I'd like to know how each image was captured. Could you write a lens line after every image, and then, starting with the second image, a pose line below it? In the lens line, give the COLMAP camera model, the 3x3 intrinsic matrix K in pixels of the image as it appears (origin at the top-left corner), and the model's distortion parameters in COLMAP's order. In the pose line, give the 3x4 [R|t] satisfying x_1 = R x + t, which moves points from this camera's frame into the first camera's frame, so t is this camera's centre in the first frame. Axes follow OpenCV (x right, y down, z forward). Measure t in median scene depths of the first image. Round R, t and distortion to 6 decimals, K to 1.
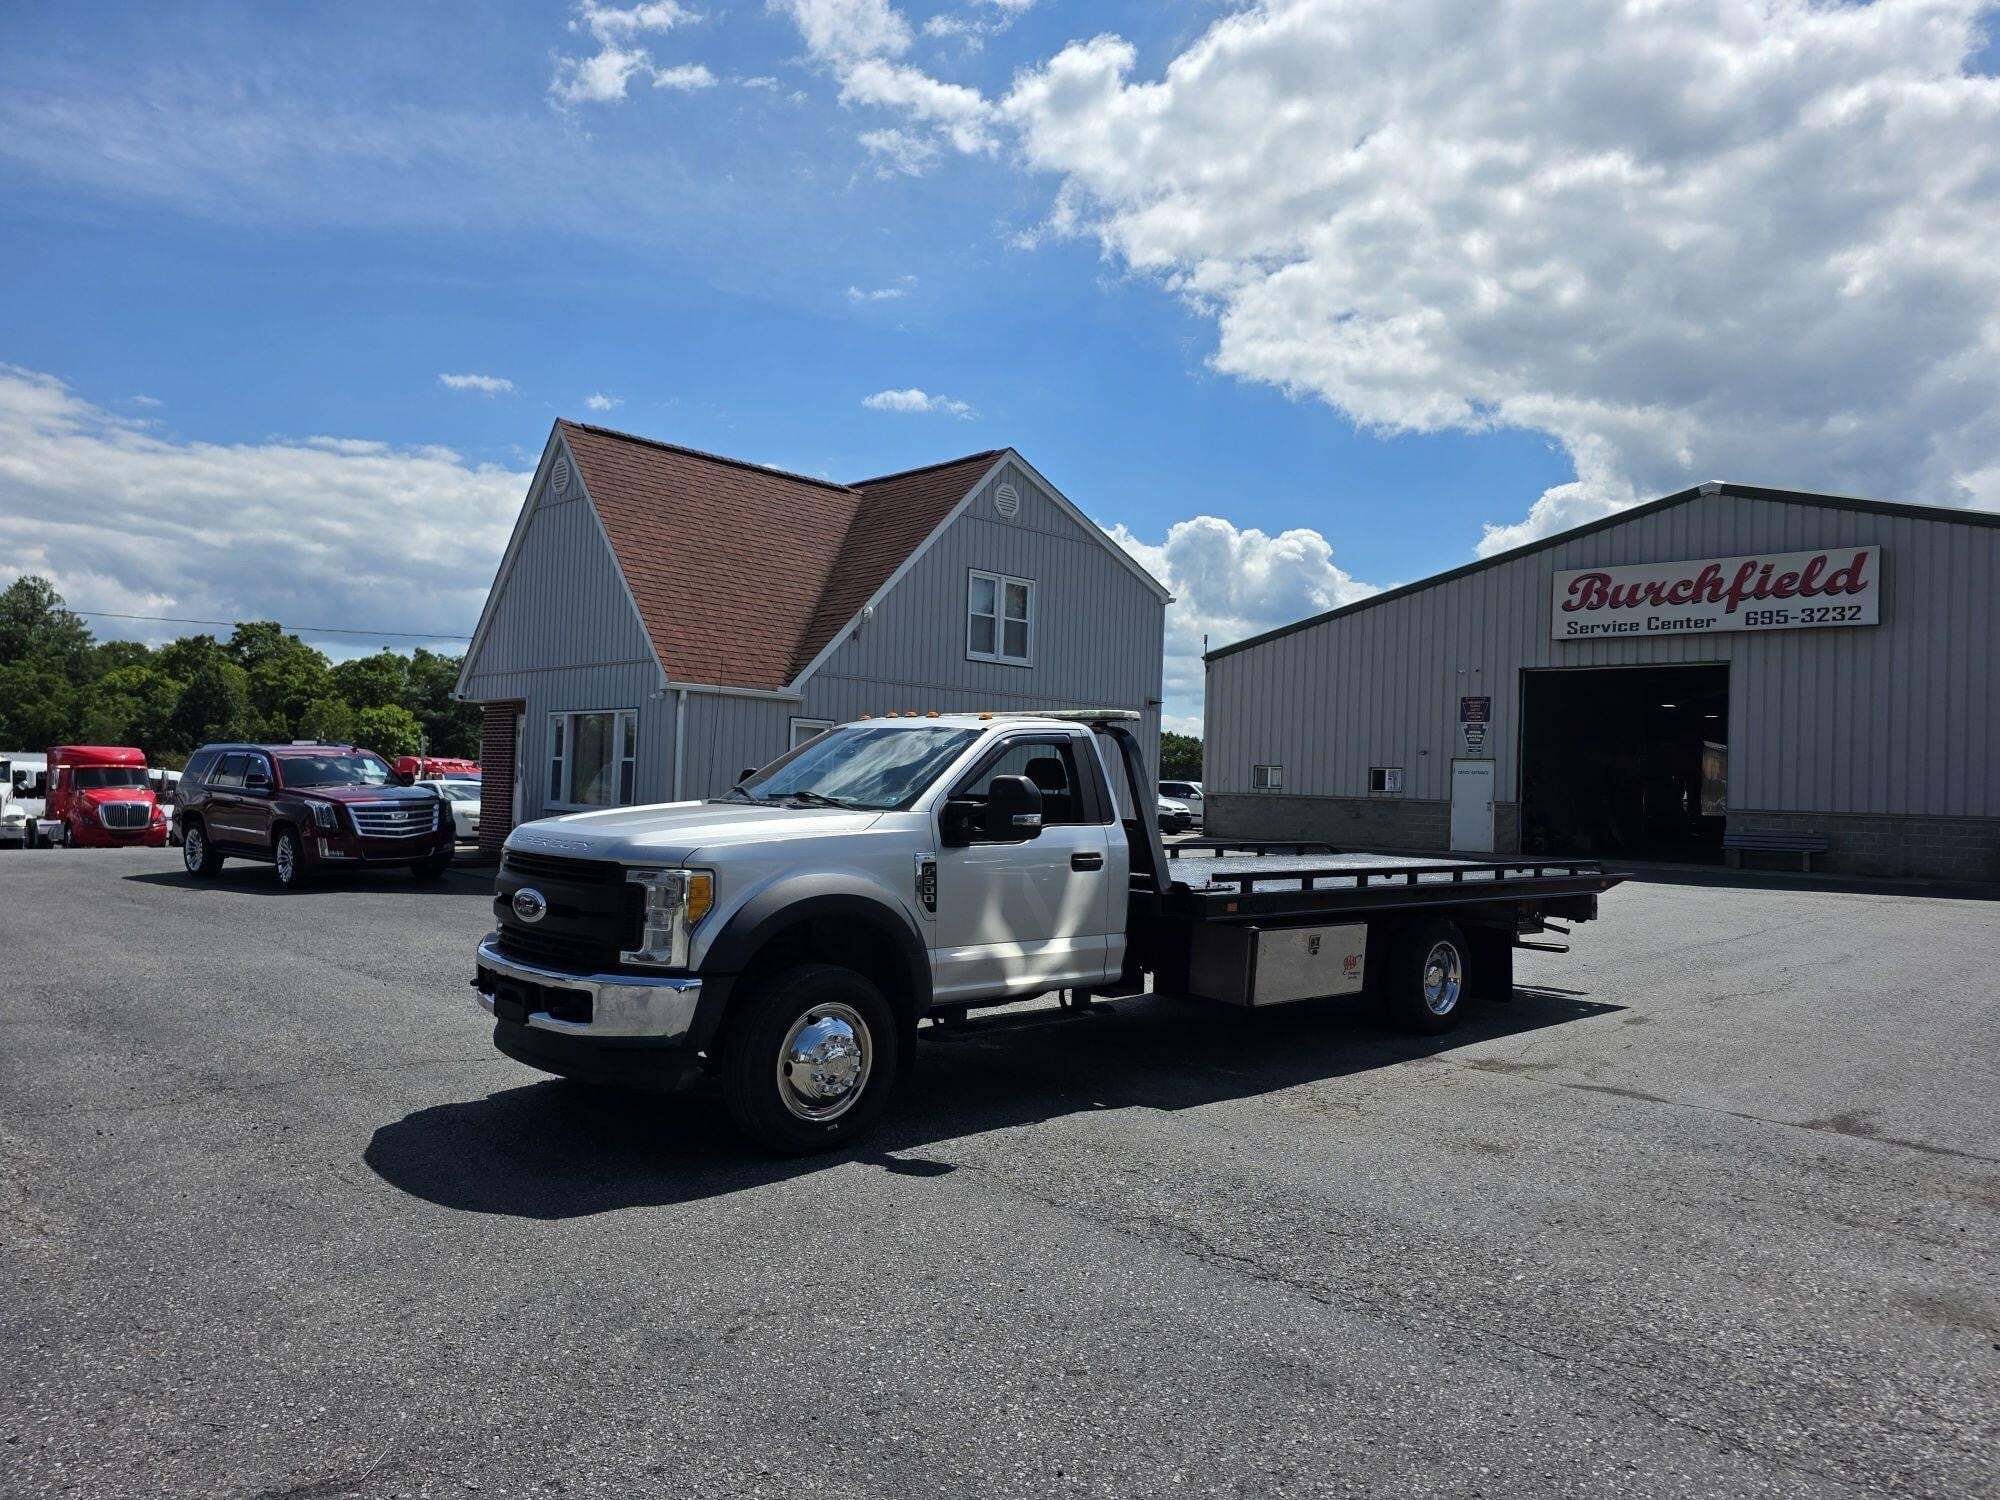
lens RADIAL K [[1338.9, 0, 1000.0], [0, 1338.9, 750.0], [0, 0, 1]] dist [0.029026, -0.001780]
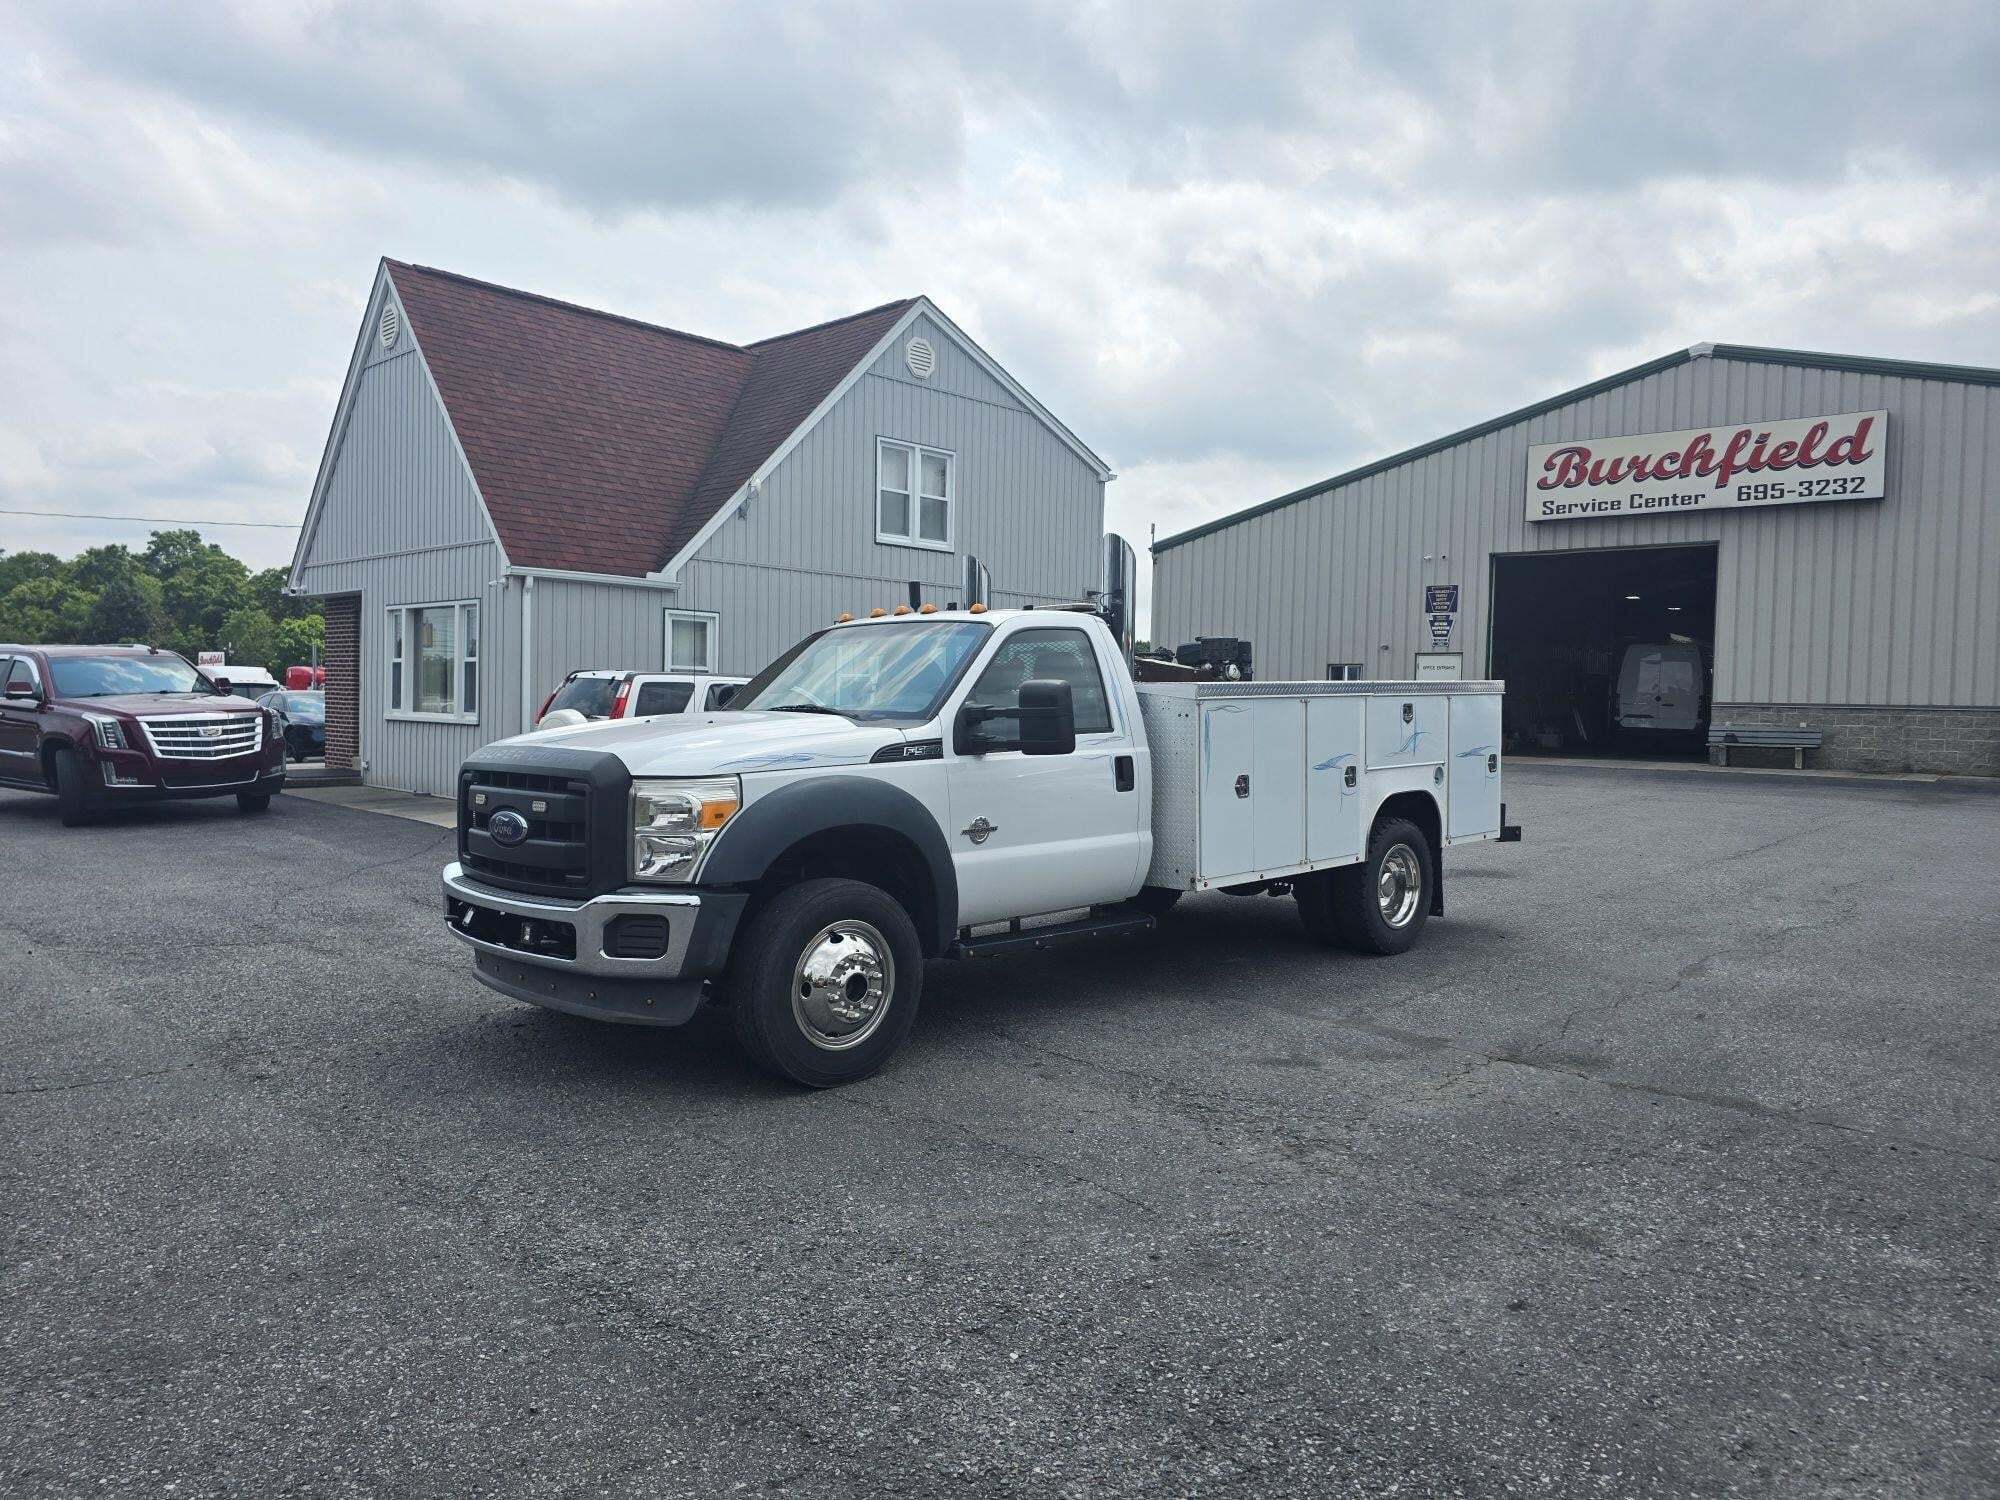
lens RADIAL K [[1288.9, 0, 1000.0], [0, 1288.9, 750.0], [0, 0, 1]] dist [0.021558, 0.000548]
pose [[0.999515, -0.014101, 0.027780, 0.025570], [0.012122, 0.997464, 0.070136, 0.008054], [-0.028699, -0.069765, 0.997151, 0.124114]]
